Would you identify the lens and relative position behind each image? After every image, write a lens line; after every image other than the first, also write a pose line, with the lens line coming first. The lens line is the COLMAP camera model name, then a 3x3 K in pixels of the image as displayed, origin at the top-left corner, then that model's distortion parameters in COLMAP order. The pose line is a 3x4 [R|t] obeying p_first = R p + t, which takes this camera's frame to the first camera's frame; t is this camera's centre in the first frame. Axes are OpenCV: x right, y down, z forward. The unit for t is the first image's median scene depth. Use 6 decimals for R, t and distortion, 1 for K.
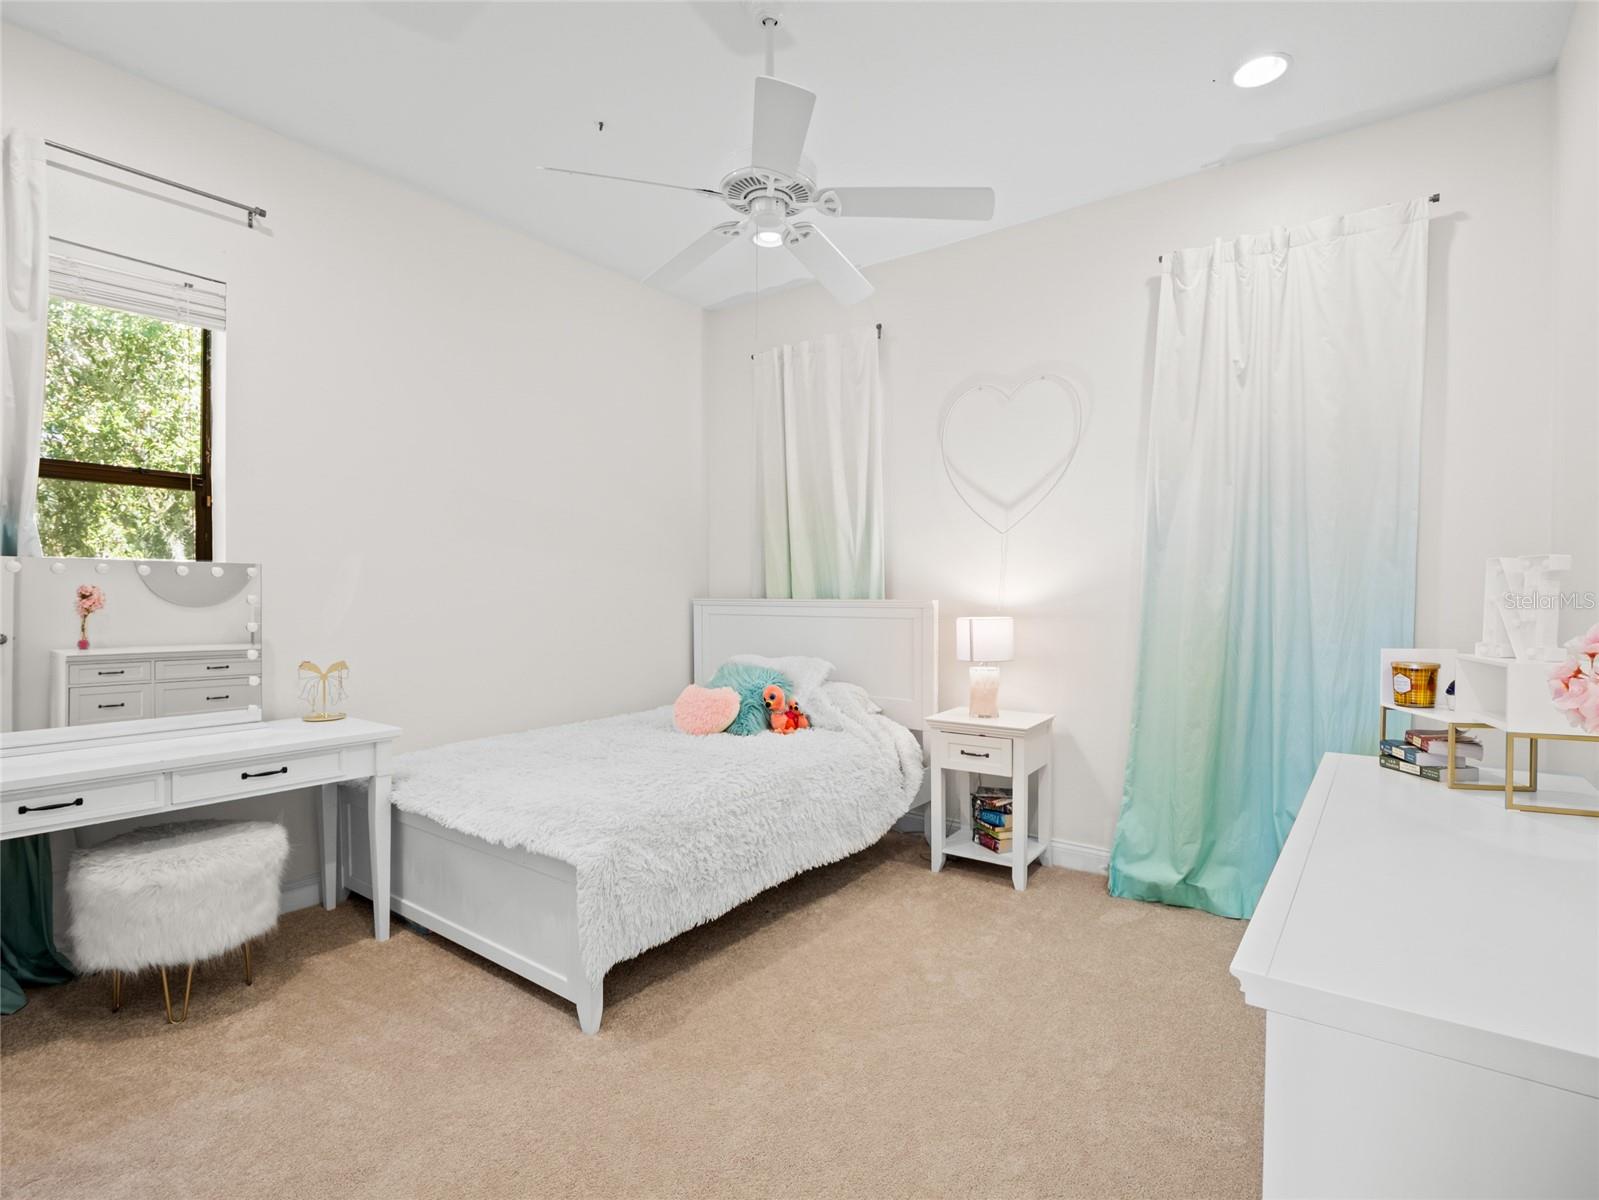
lens RADIAL K [[769.9, 0, 798.3], [0, 769.9, 606.8], [0, 0, 1]] dist [-0.015980, -0.002890]
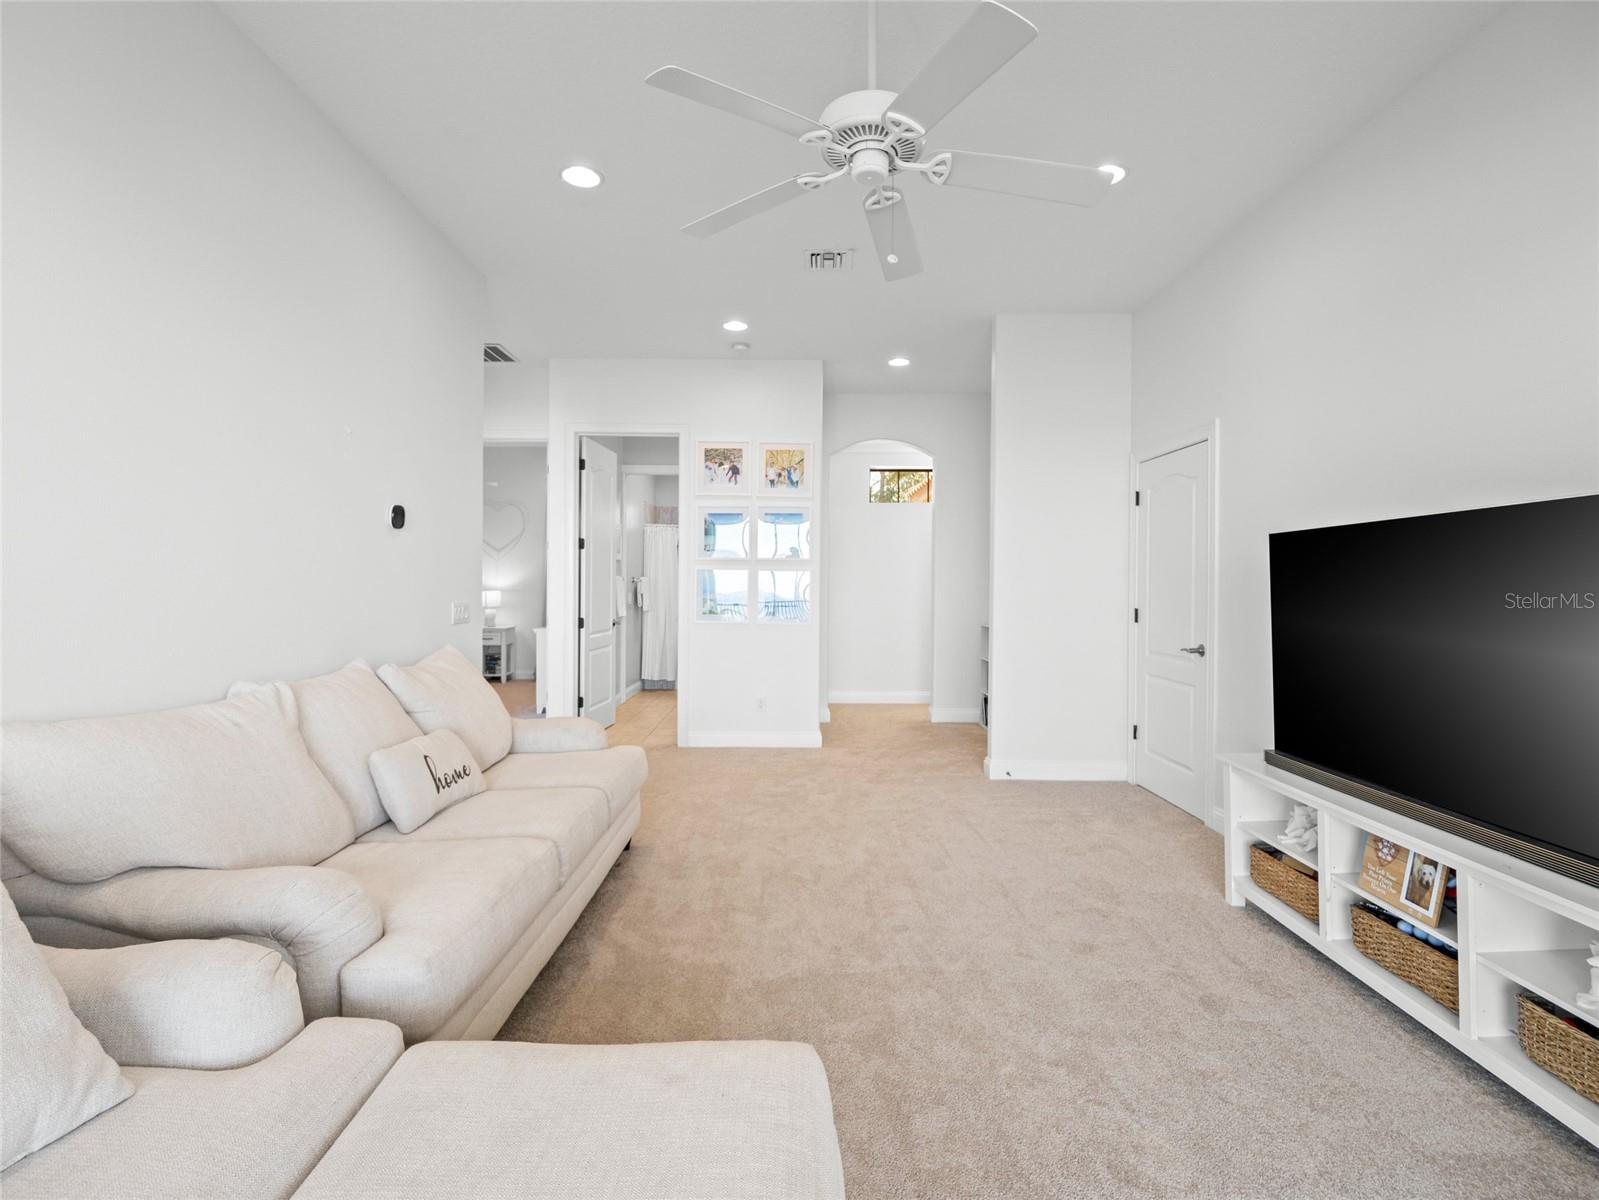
lens RADIAL K [[769.9, 0, 798.4], [0, 769.9, 591.8], [0, 0, 1]] dist [-0.015980, -0.002890]
pose [[0.788774, -0.003111, 0.614675, -0.605481], [-0.001426, 0.999975, 0.006891, -0.005480], [-0.614681, -0.006312, 0.788750, -1.938840]]
